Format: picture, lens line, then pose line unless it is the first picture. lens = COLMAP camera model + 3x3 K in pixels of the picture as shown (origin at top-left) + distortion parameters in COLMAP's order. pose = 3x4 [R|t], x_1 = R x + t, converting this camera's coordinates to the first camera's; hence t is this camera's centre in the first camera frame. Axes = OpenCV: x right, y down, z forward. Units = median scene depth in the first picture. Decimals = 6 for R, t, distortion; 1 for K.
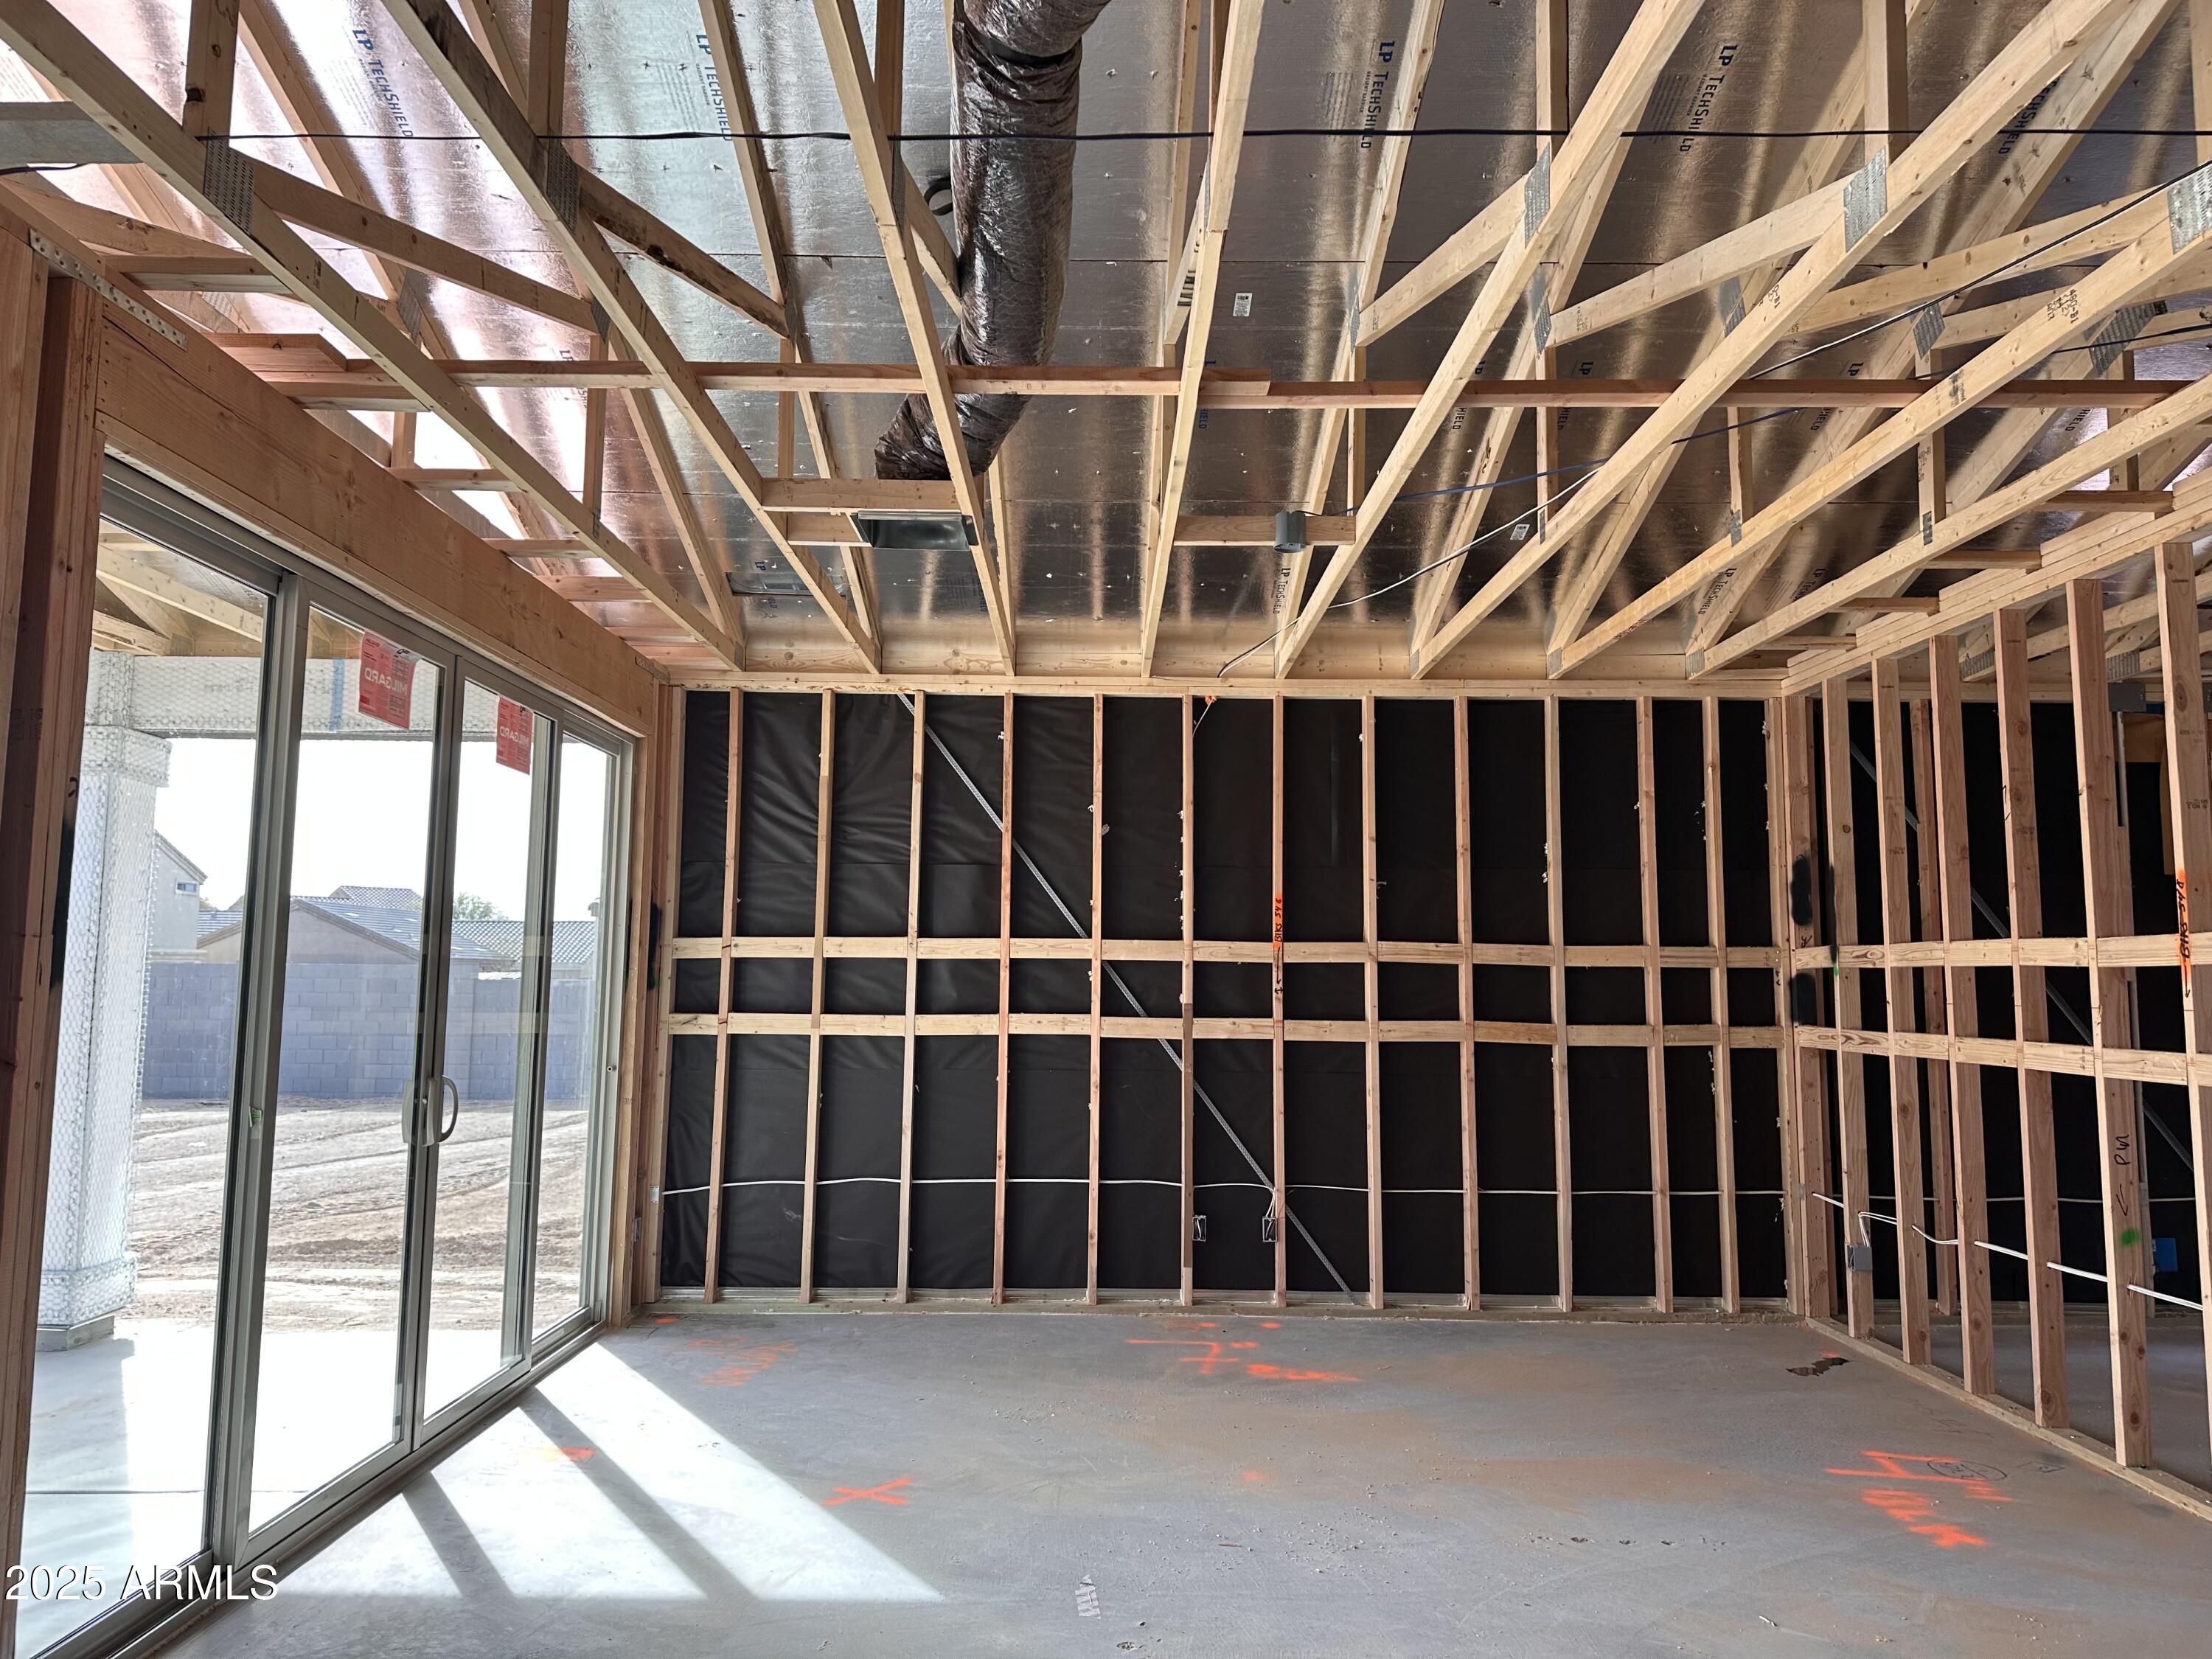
lens RADIAL K [[1536.1, 0, 1090.6], [0, 1536.1, 818.1], [0, 0, 1]] dist [0.089218, -0.115836]
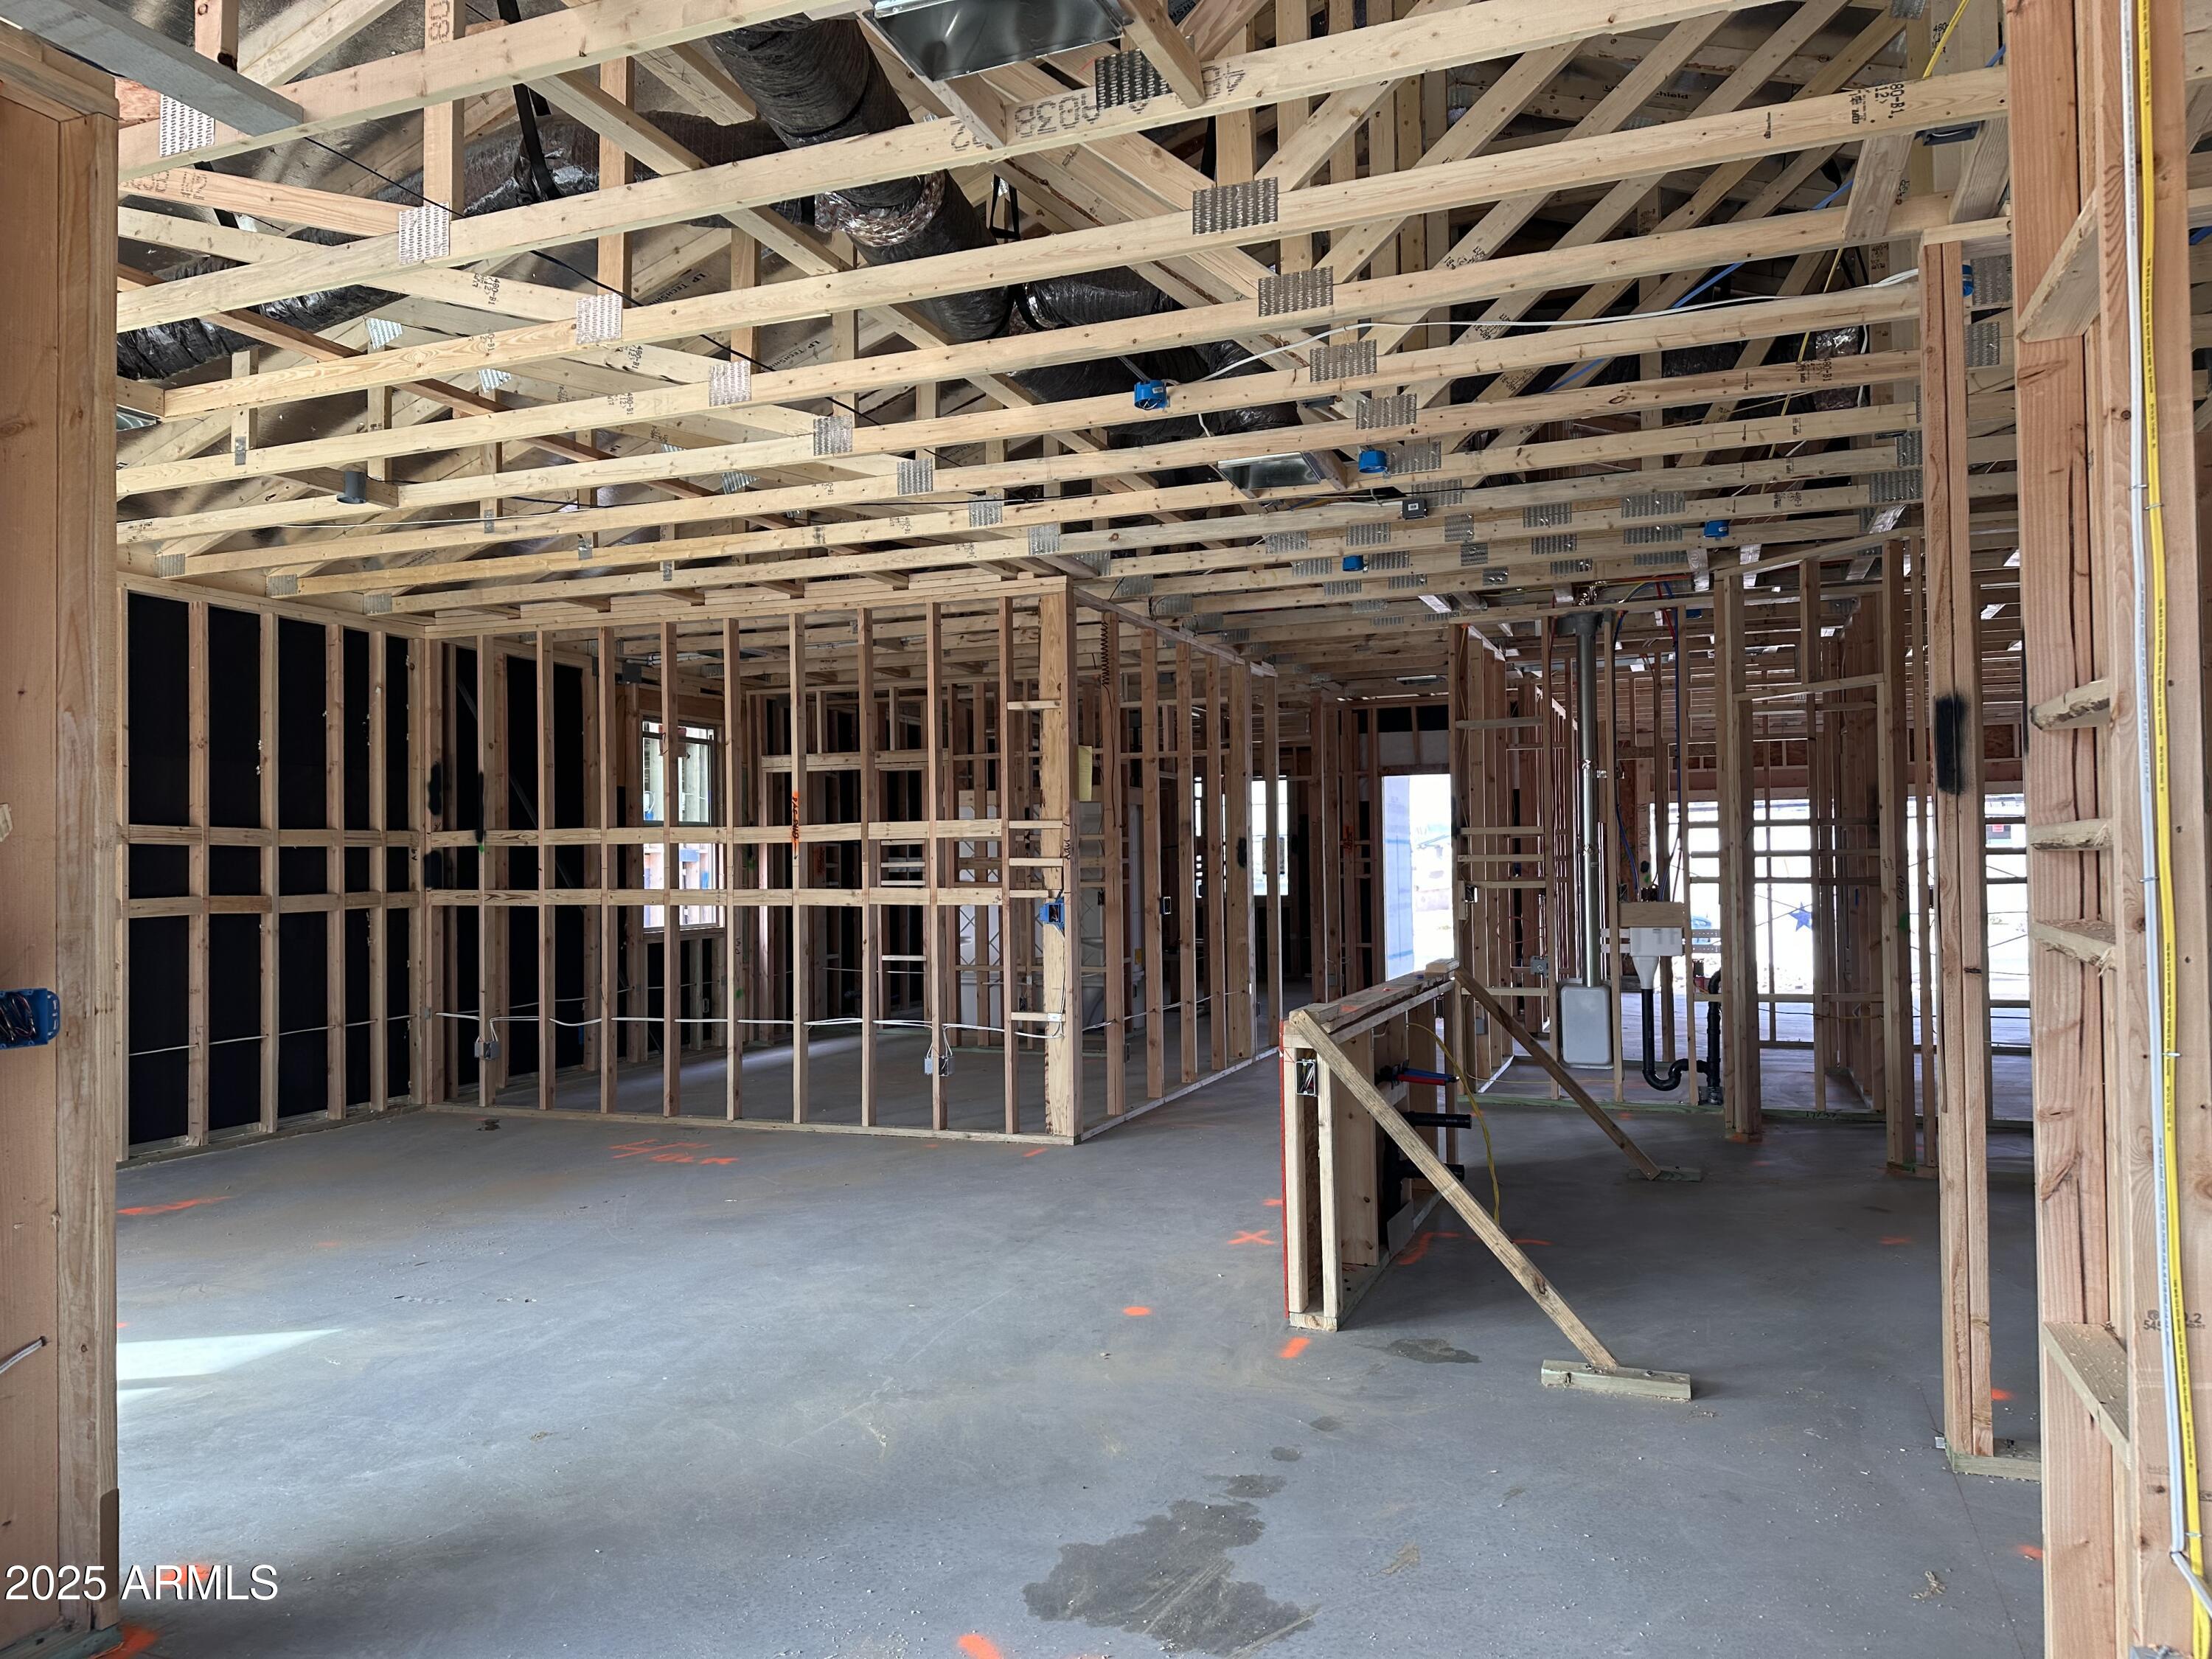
lens RADIAL K [[1536.1, 0, 1108.3], [0, 1536.1, 833.9], [0, 0, 1]] dist [0.089218, -0.115836]
pose [[0.368650, 0.004696, 0.929556, -0.571165], [-0.084669, 0.996000, 0.028547, -0.001116], [-0.925704, -0.089228, 0.367573, -0.019919]]
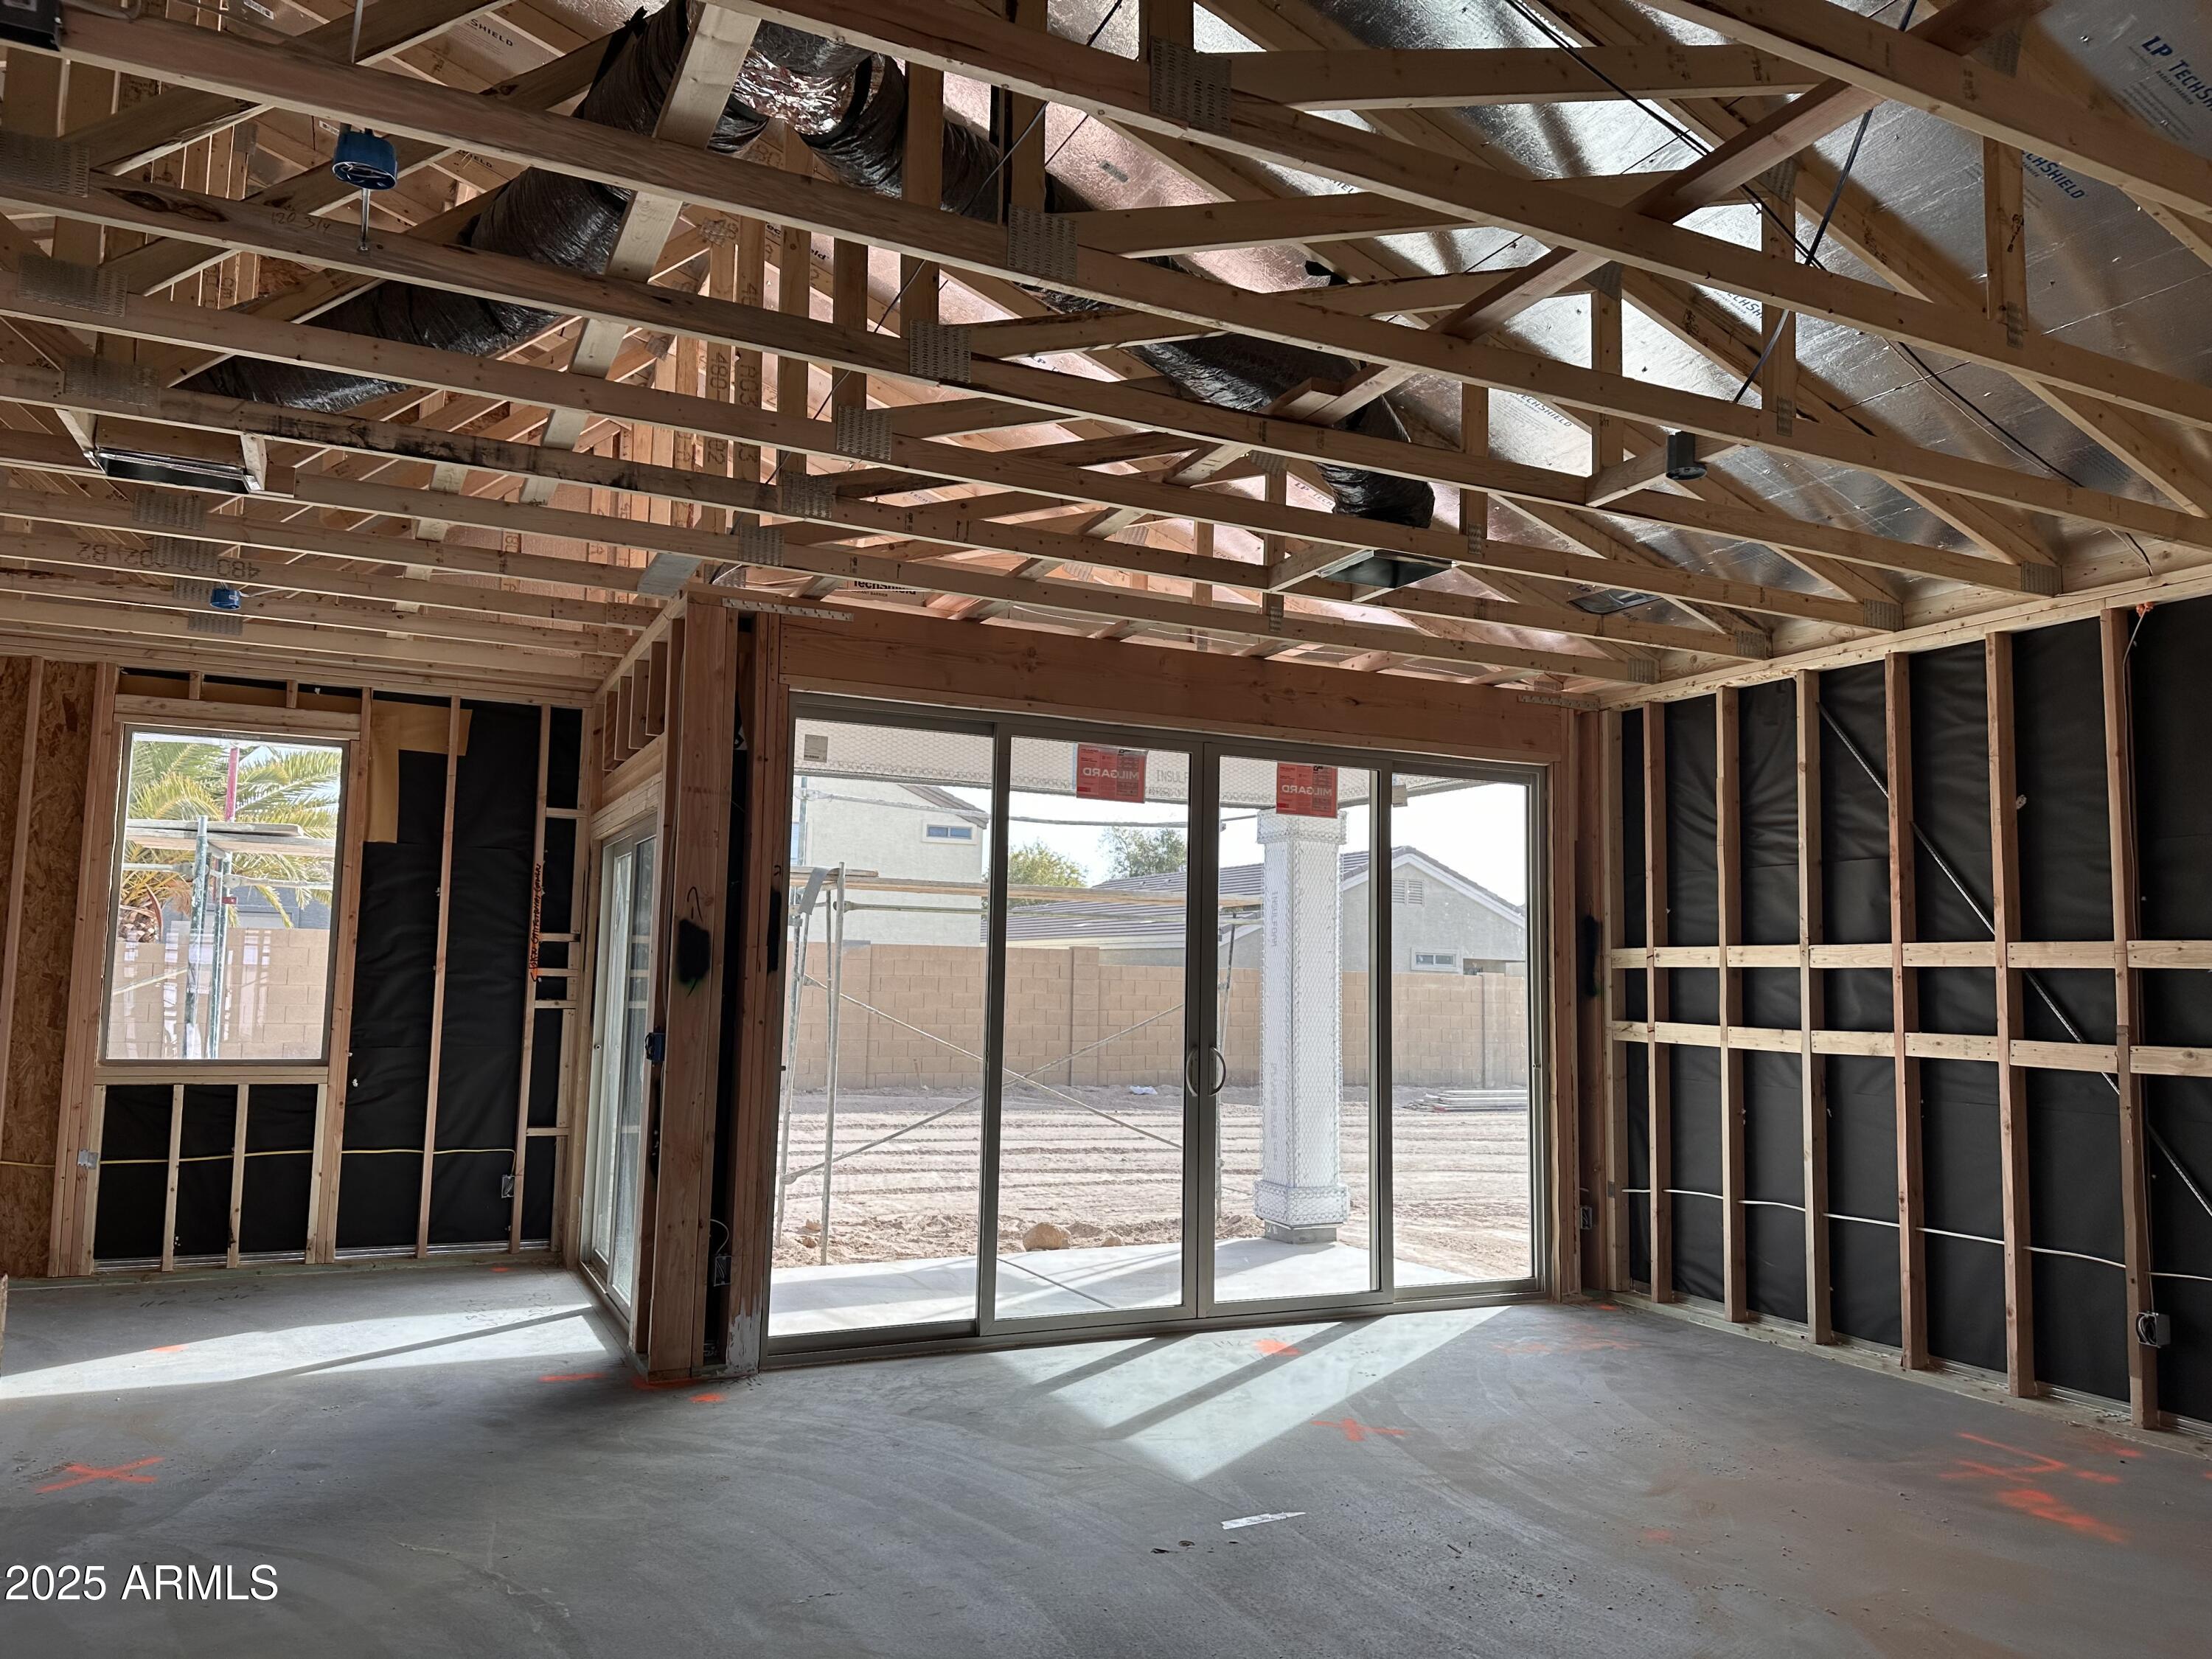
lens RADIAL K [[1536.1, 0, 1077.5], [0, 1536.1, 839.9], [0, 0, 1]] dist [0.089218, -0.115836]
pose [[0.424189, -0.081122, -0.901933, 0.535687], [0.078799, 0.995508, -0.052479, 0.030883], [0.902139, -0.048810, 0.428676, 0.224937]]
